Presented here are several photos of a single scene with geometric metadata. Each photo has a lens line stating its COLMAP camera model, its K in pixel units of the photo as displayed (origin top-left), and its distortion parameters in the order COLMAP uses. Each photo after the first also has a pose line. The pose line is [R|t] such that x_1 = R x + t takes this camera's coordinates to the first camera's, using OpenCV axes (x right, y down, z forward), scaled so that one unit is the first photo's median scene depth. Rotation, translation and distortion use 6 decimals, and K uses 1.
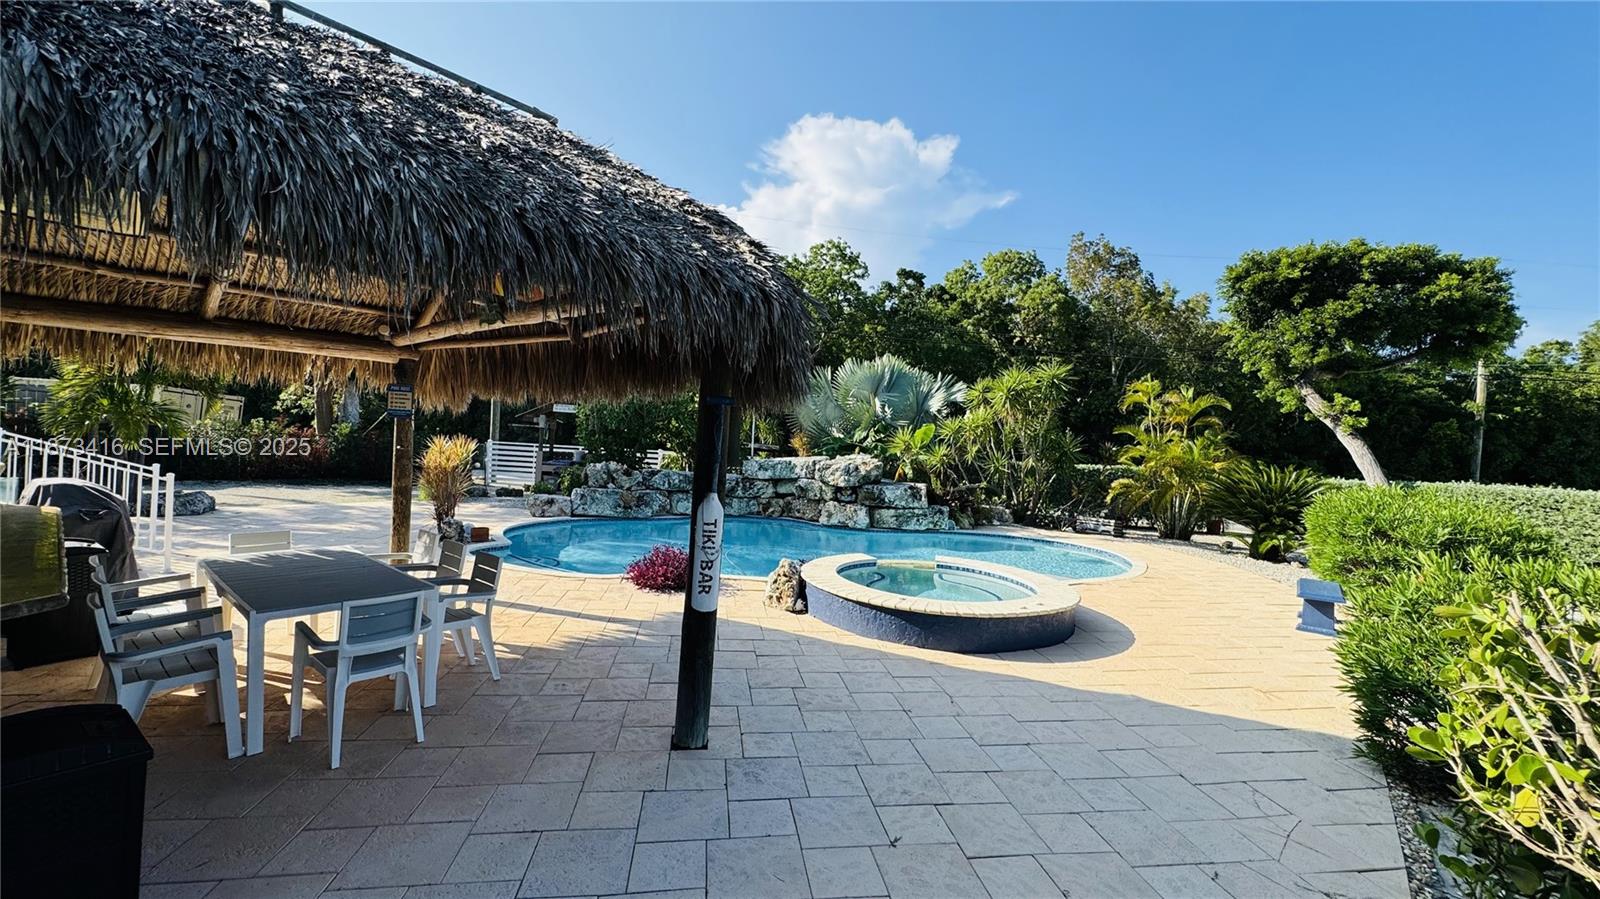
lens RADIAL K [[633.0, 0, 800.0], [0, 633.0, 449.5], [0, 0, 1]] dist [-0.002187, -0.000092]
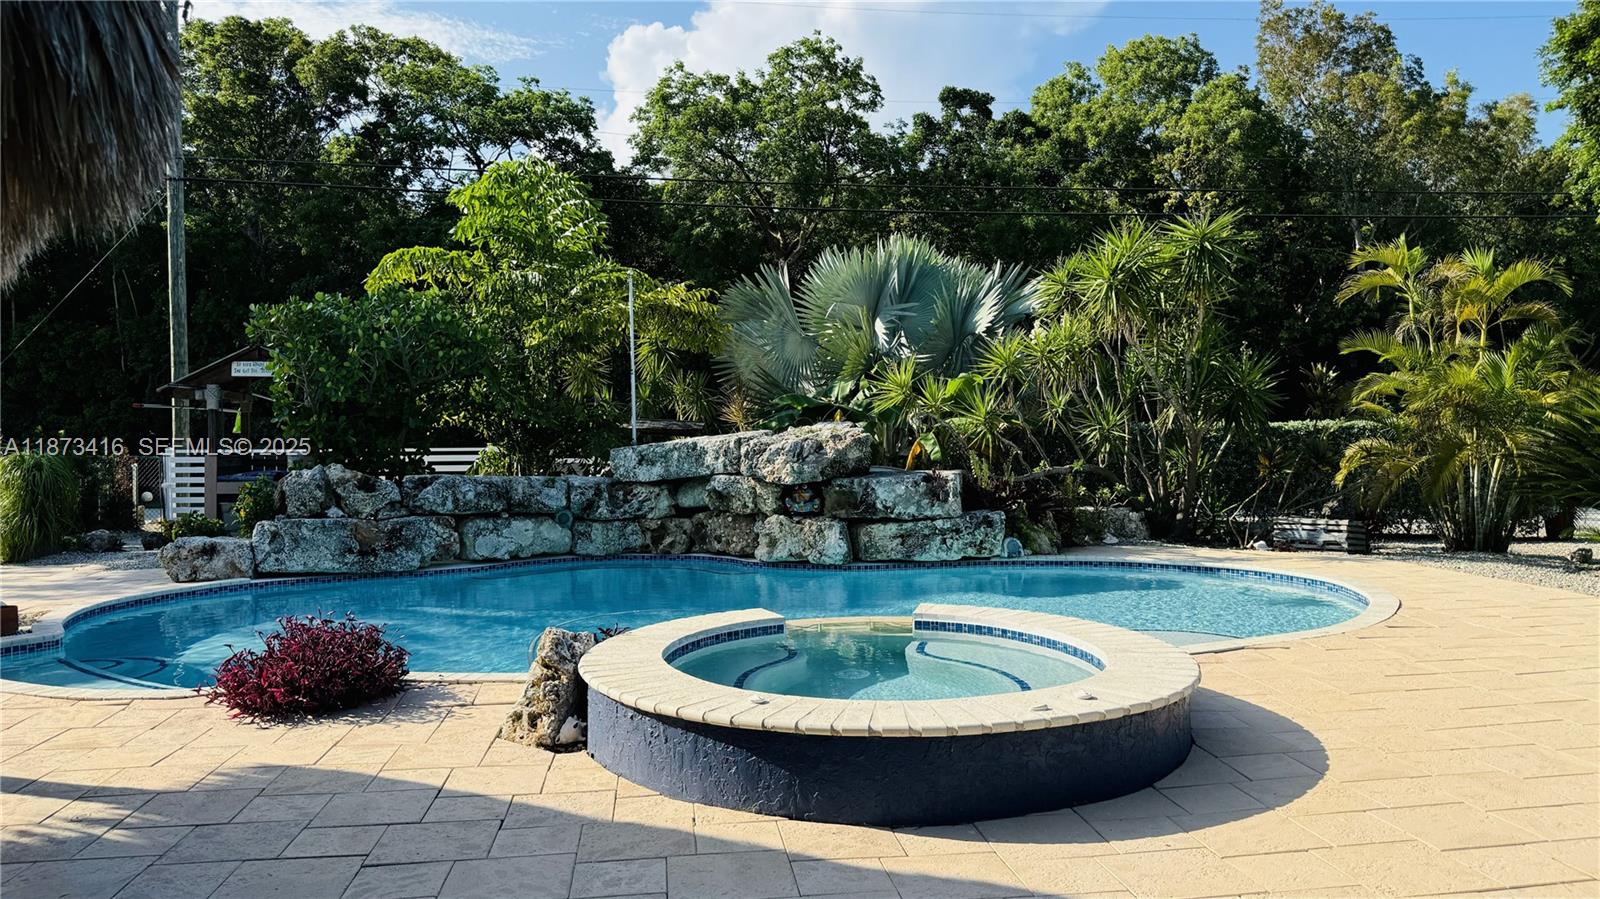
lens RADIAL K [[1109.6, 0, 805.6], [0, 1109.6, 446.2], [0, 0, 1]] dist [0.085152, -0.112142]
pose [[0.997830, -0.063150, -0.018629, 0.087760], [0.063148, 0.998004, -0.000654, 0.026511], [0.018633, -0.000524, 0.999826, 0.100592]]
